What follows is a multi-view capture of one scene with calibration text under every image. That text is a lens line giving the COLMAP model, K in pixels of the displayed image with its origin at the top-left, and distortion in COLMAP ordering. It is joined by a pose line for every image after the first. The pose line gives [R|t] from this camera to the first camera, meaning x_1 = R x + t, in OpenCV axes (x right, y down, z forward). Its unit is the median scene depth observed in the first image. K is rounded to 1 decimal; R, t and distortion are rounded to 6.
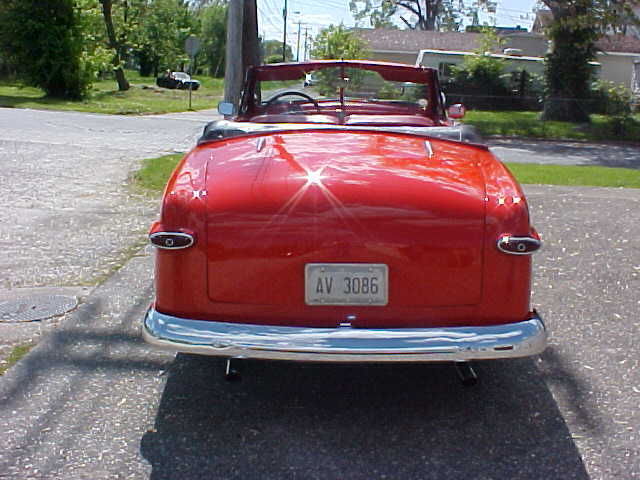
lens RADIAL K [[747.9, 0, 335.3], [0, 747.9, 224.7], [0, 0, 1]] dist [-0.221386, 0.260889]
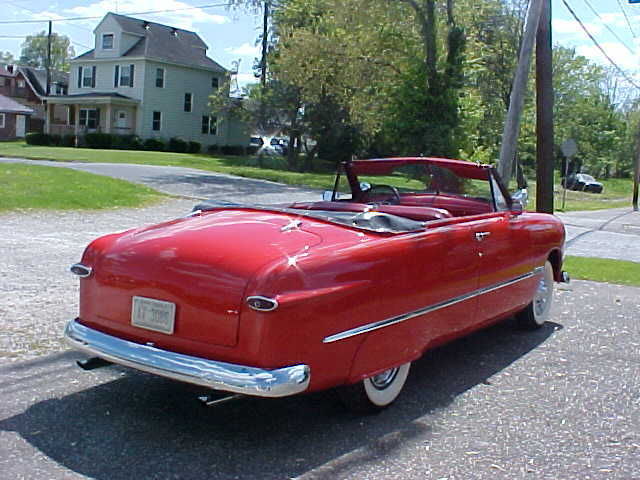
lens RADIAL K [[747.9, 0, 335.3], [0, 747.9, 224.7], [0, 0, 1]] dist [-0.221386, 0.260889]
pose [[0.837211, 0.060408, -0.543534, 0.097483], [-0.132898, 0.986561, -0.095058, 0.000076], [0.530487, 0.151819, 0.833987, 0.002381]]
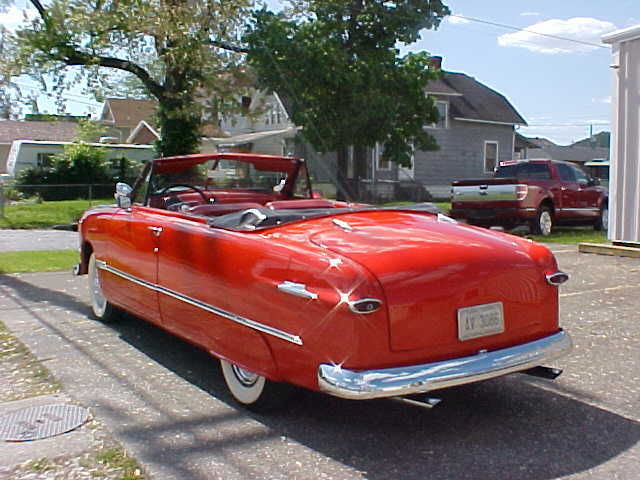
lens RADIAL K [[747.9, 0, 335.3], [0, 747.9, 224.7], [0, 0, 1]] dist [-0.221386, 0.260889]
pose [[0.831005, -0.063435, 0.552637, -0.088345], [0.126811, 0.988920, -0.077173, -0.002046], [-0.541618, 0.134212, 0.829841, 0.001504]]
